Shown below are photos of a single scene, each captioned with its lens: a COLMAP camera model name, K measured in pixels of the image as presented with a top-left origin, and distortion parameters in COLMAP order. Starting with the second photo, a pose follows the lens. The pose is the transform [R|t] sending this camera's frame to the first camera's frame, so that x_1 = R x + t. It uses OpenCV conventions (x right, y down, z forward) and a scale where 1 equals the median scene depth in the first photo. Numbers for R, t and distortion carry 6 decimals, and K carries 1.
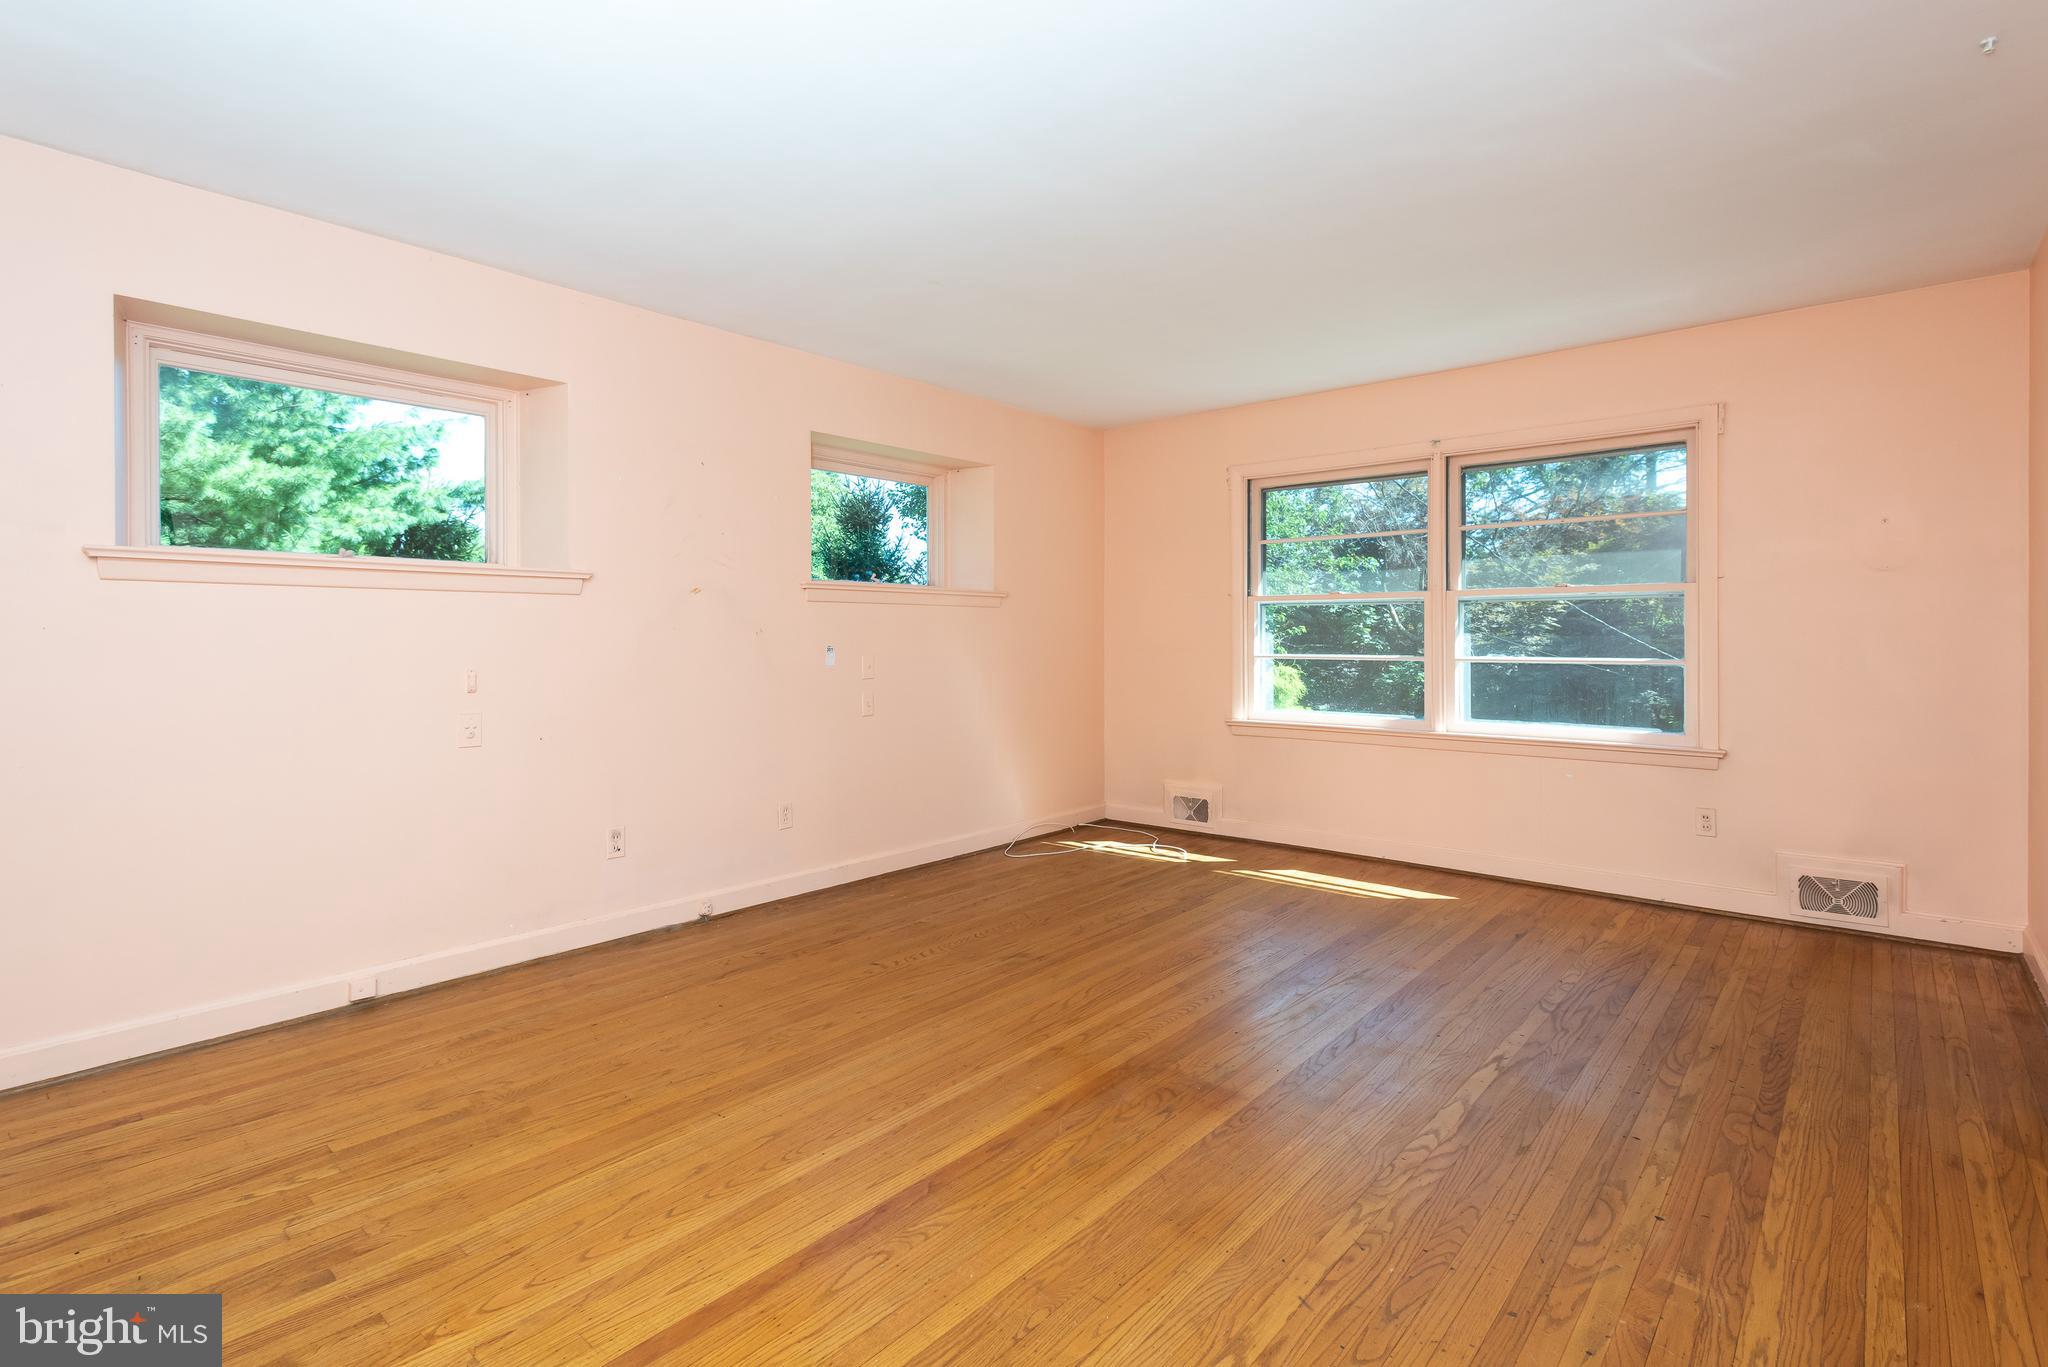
lens RADIAL K [[985.1, 0, 1029.5], [0, 985.1, 669.1], [0, 0, 1]] dist [0.012650, 0.000541]
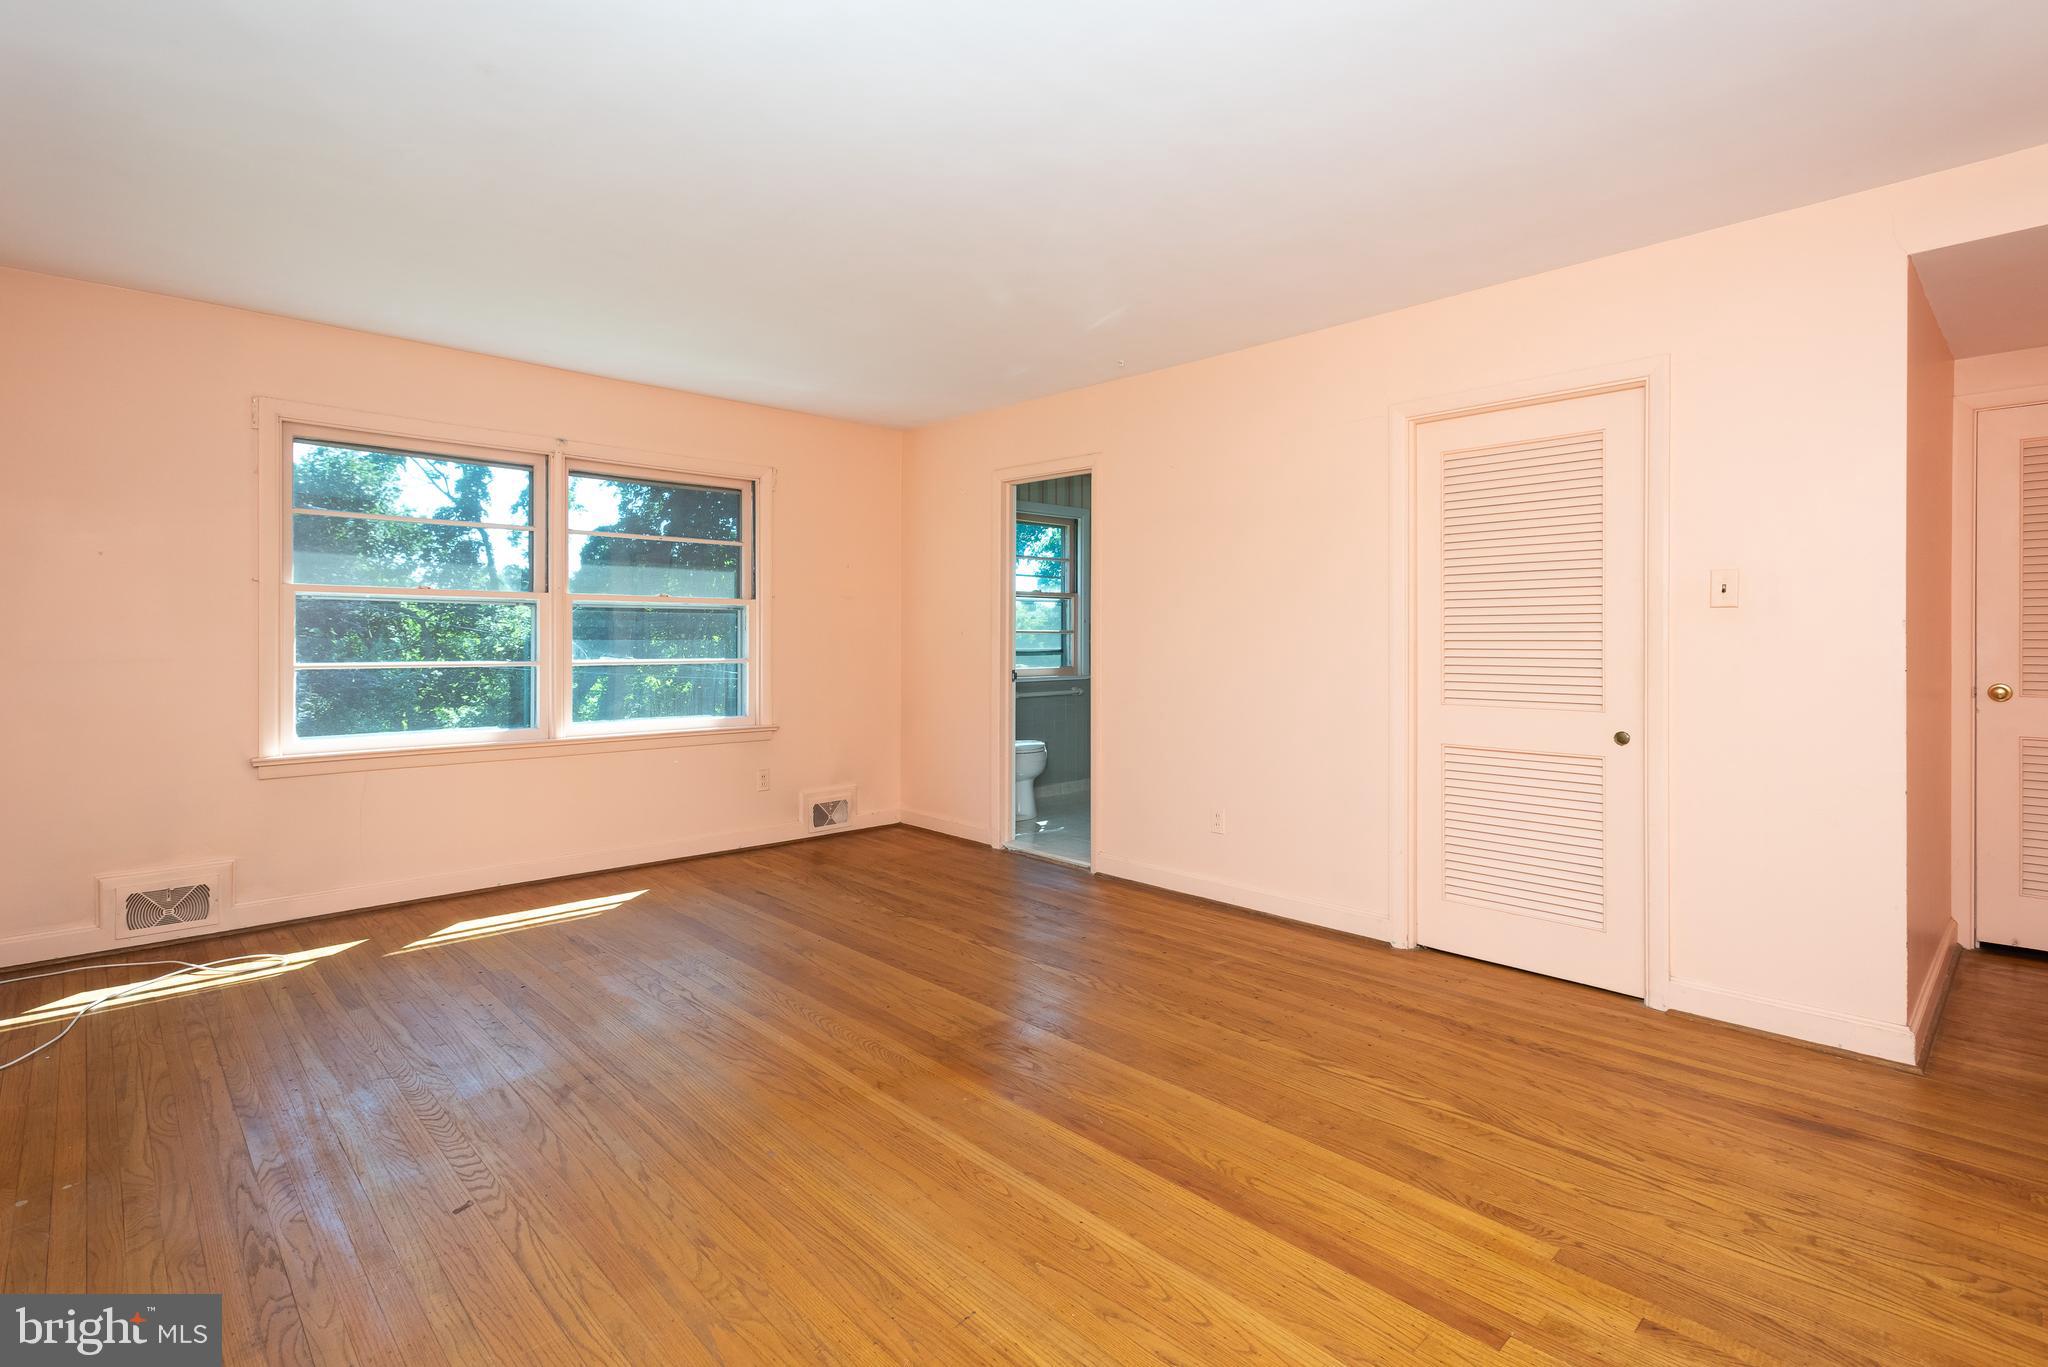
lens RADIAL K [[985.1, 0, 1029.5], [0, 985.1, 669.1], [0, 0, 1]] dist [0.012650, 0.000541]
pose [[0.092862, -0.028549, 0.995270, -0.869440], [0.032385, 0.999147, 0.025638, -0.023995], [-0.995152, 0.029851, 0.093707, 0.762118]]
